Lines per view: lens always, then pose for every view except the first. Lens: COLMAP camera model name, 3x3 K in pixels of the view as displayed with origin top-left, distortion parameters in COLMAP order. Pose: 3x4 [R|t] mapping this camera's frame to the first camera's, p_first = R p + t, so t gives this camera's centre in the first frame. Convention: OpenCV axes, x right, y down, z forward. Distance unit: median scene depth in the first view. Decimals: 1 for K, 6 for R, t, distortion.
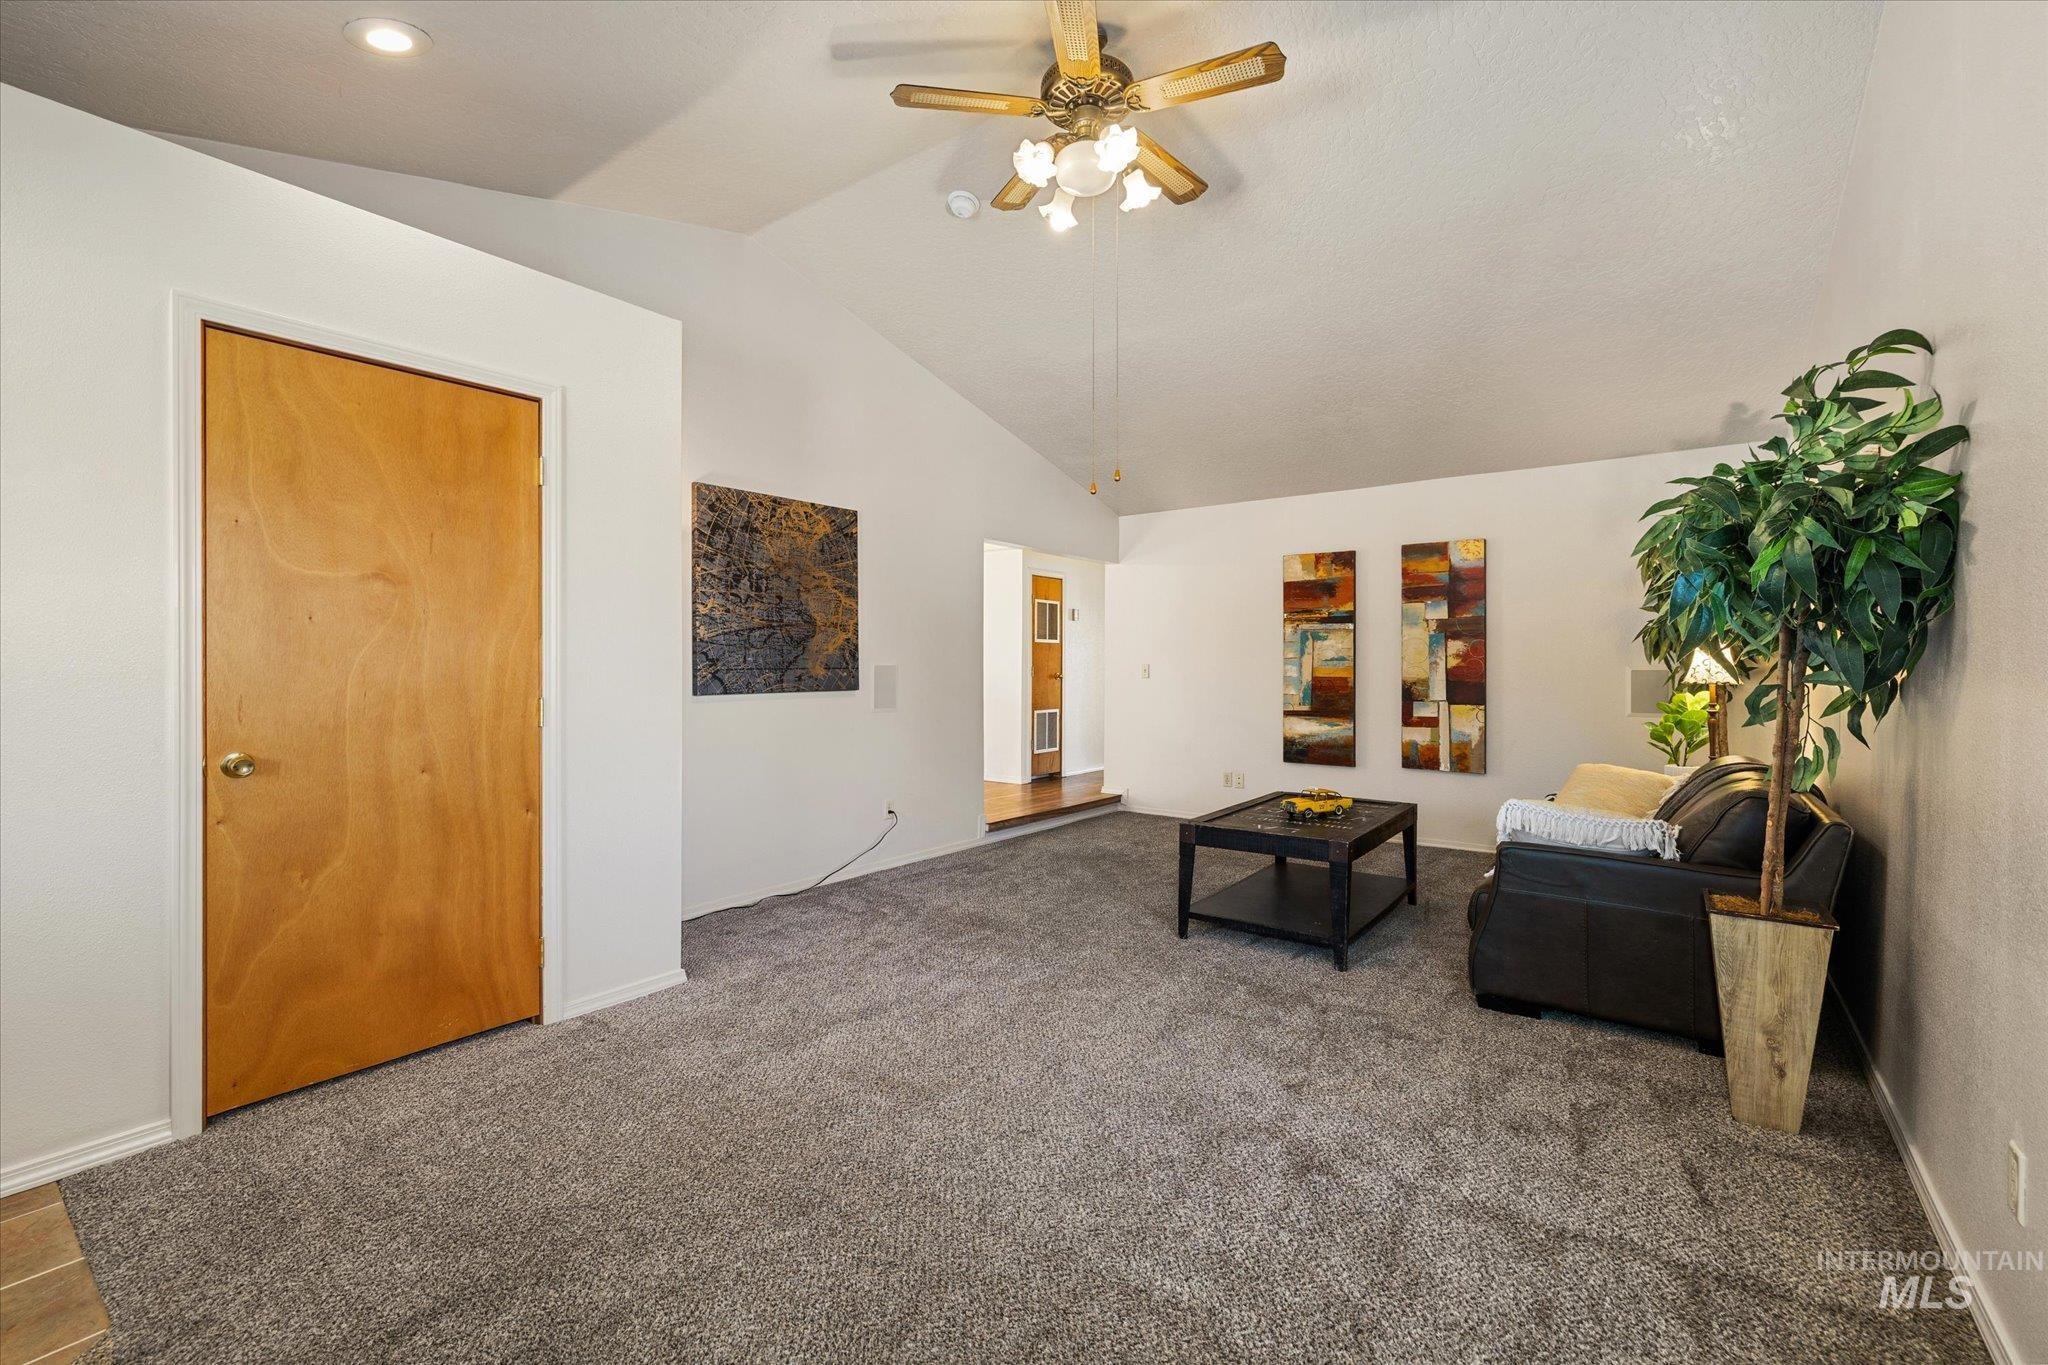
lens RADIAL K [[864.4, 0, 1017.3], [0, 864.4, 665.5], [0, 0, 1]] dist [-0.000273, 0.001446]
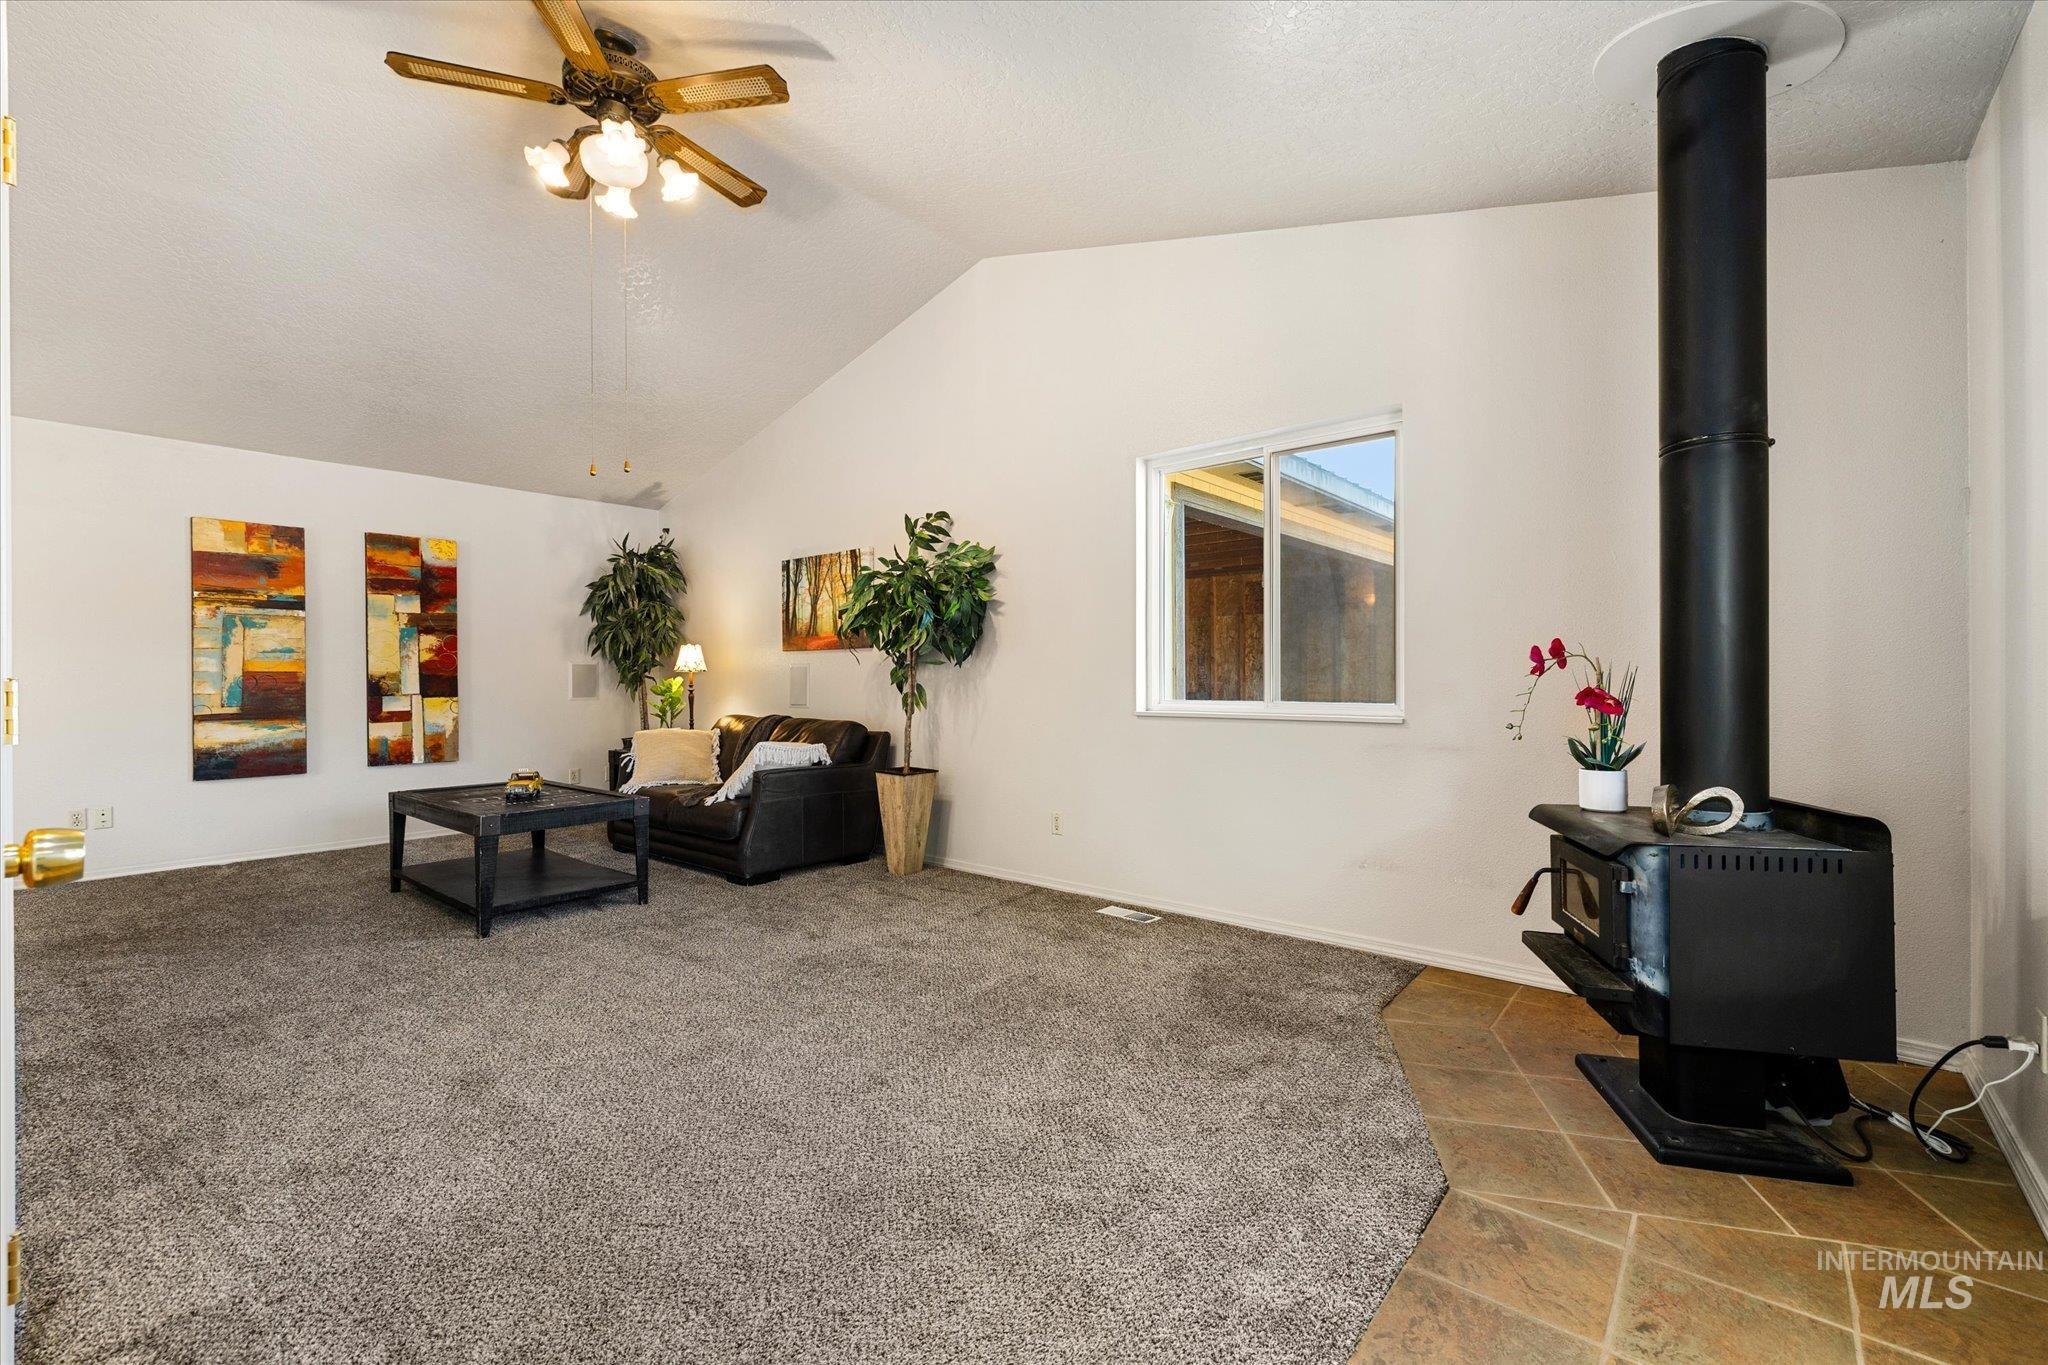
lens RADIAL K [[864.4, 0, 1010.9], [0, 864.4, 678.4], [0, 0, 1]] dist [-0.000273, 0.001446]
pose [[0.070230, -0.006304, 0.997511, -0.471278], [0.001361, 0.999980, 0.006224, 0.016867], [-0.997530, 0.000920, 0.070238, 0.236653]]
